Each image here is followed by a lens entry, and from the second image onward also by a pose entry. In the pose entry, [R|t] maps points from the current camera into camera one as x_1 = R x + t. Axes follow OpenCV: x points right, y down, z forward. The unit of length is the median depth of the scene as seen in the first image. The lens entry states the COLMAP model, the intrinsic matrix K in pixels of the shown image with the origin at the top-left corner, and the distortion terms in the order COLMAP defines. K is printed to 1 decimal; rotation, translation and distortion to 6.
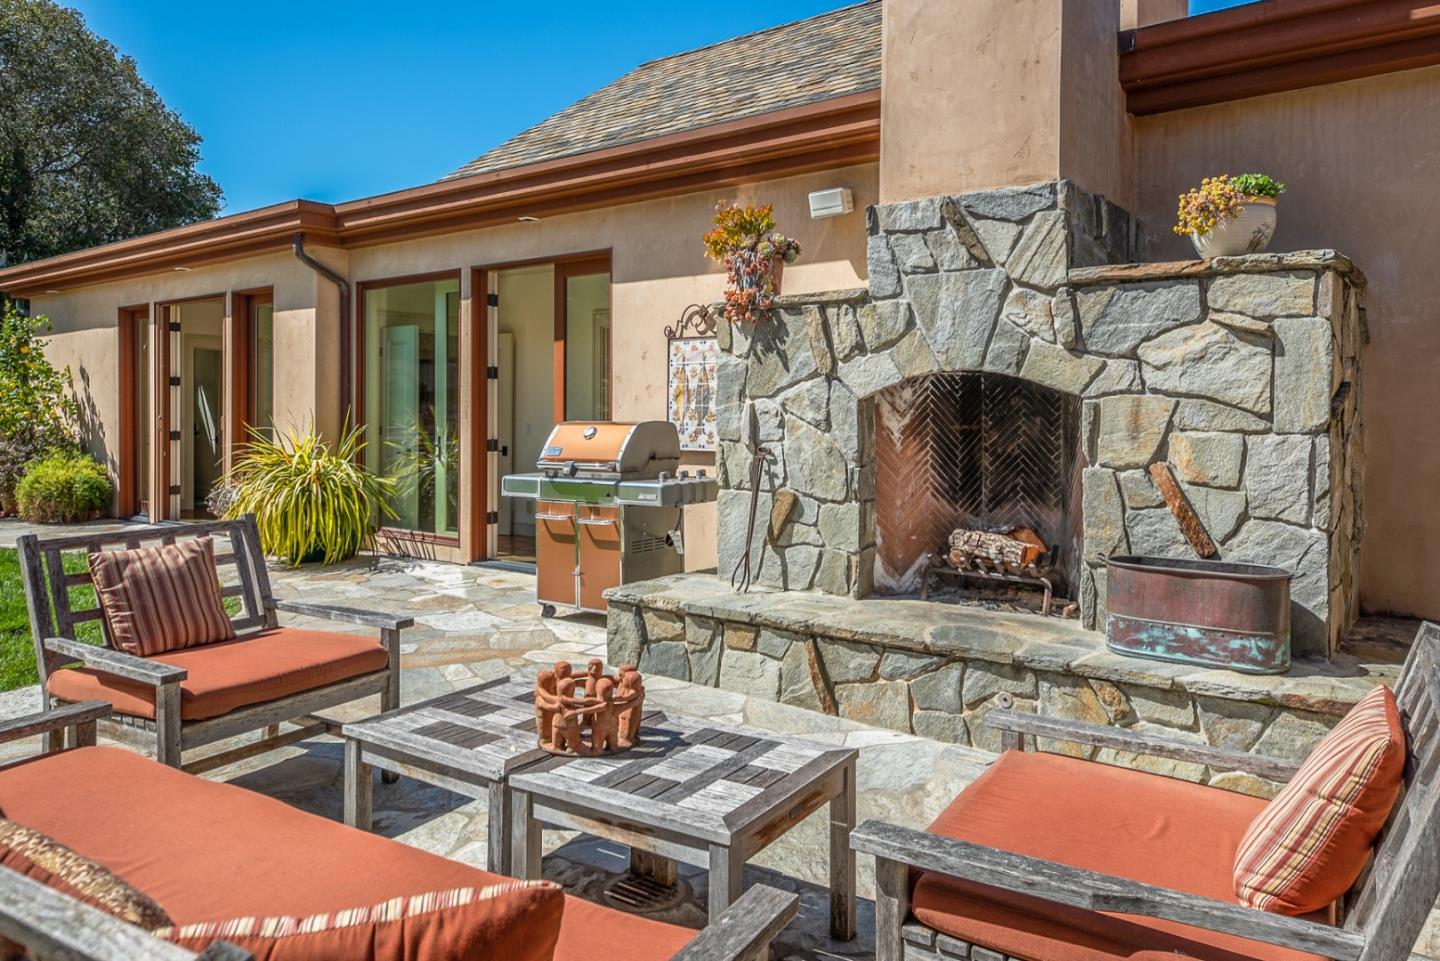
lens RADIAL K [[994.3, 0, 714.8], [0, 994.3, 417.7], [0, 0, 1]] dist [0.009378, -0.009974]
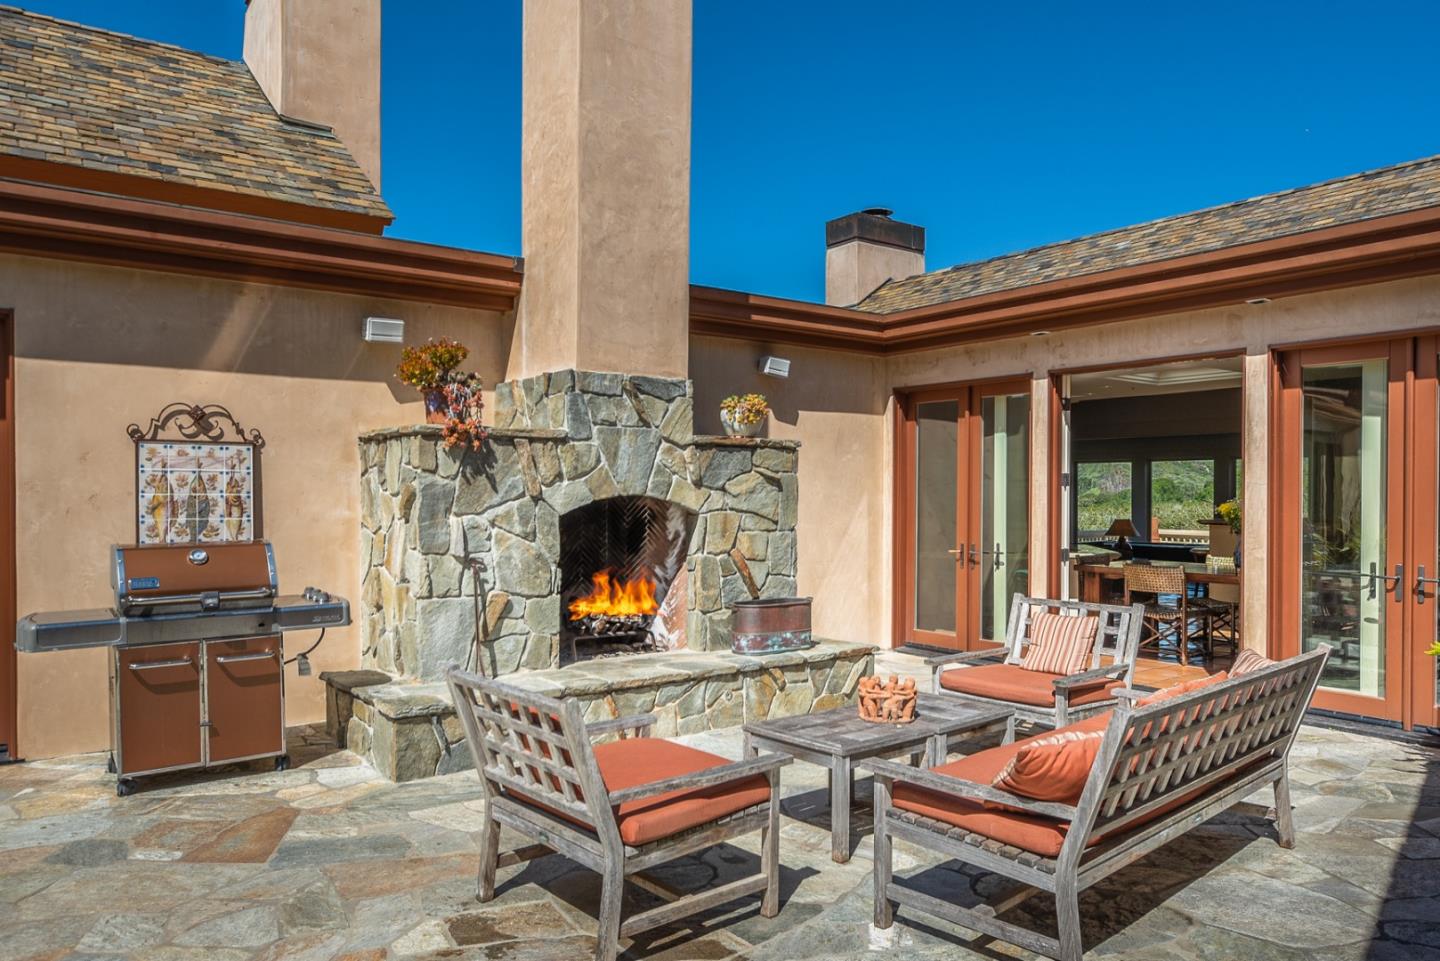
lens RADIAL K [[994.3, 0, 757.7], [0, 994.3, 513.0], [0, 0, 1]] dist [0.009378, -0.009974]
pose [[0.261887, -0.021958, 0.964849, -1.103660], [0.004988, 0.999759, 0.021399, -0.050858], [-0.965086, -0.000792, 0.261934, 0.430357]]
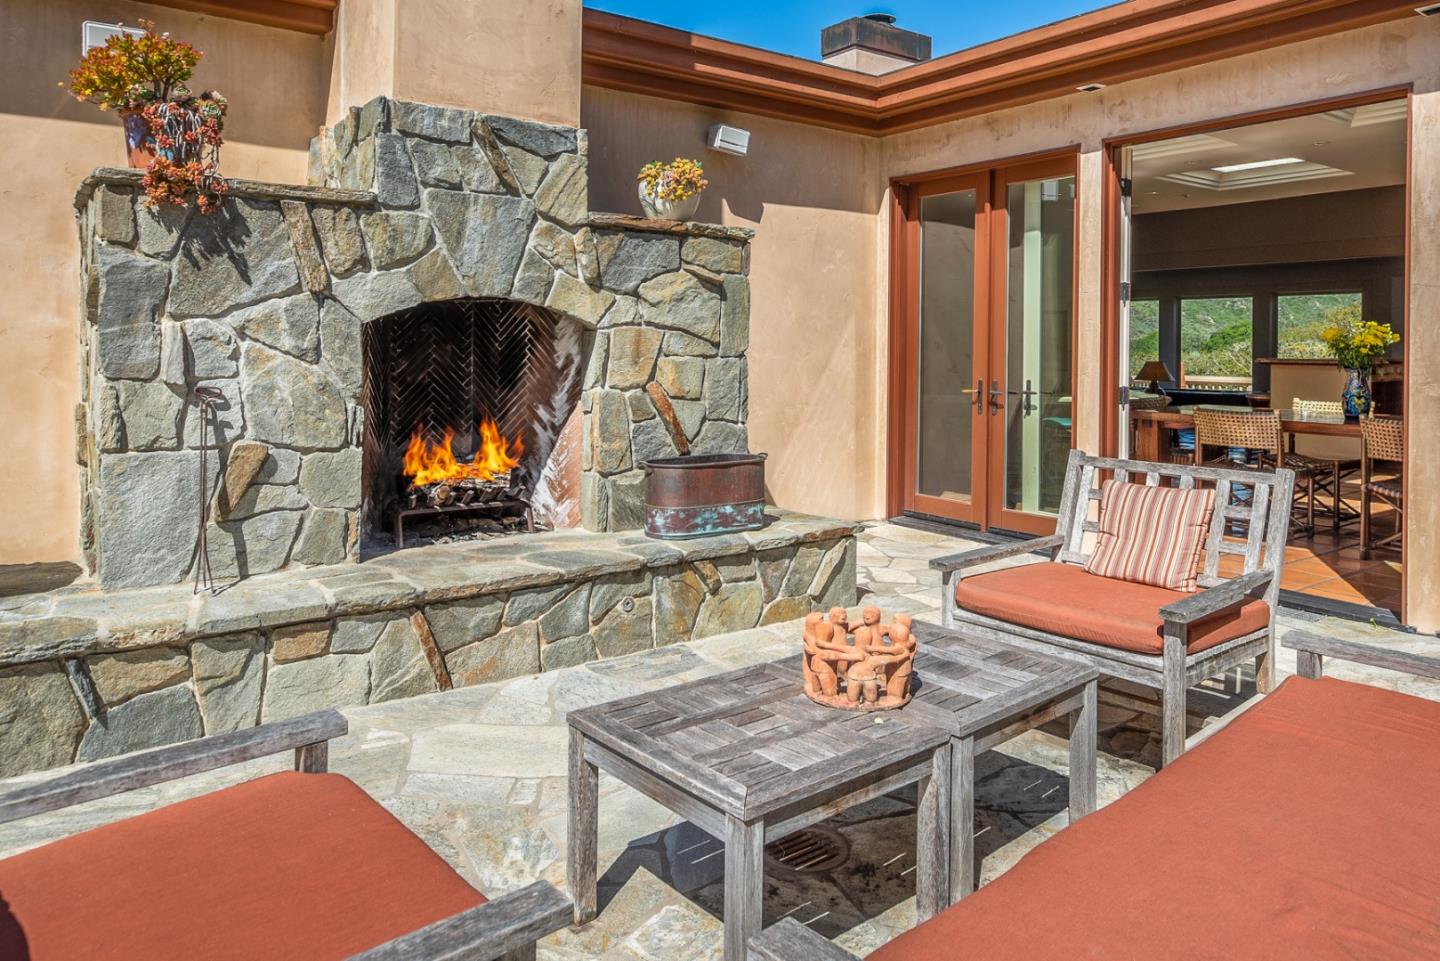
lens RADIAL K [[994.3, 0, 765.6], [0, 994.3, 350.2], [0, 0, 1]] dist [0.009378, -0.009974]
pose [[0.258849, -0.007825, 0.965886, -0.608697], [-0.002175, 0.999960, 0.008684, -0.004356], [-0.965915, -0.004349, 0.258821, 0.480793]]
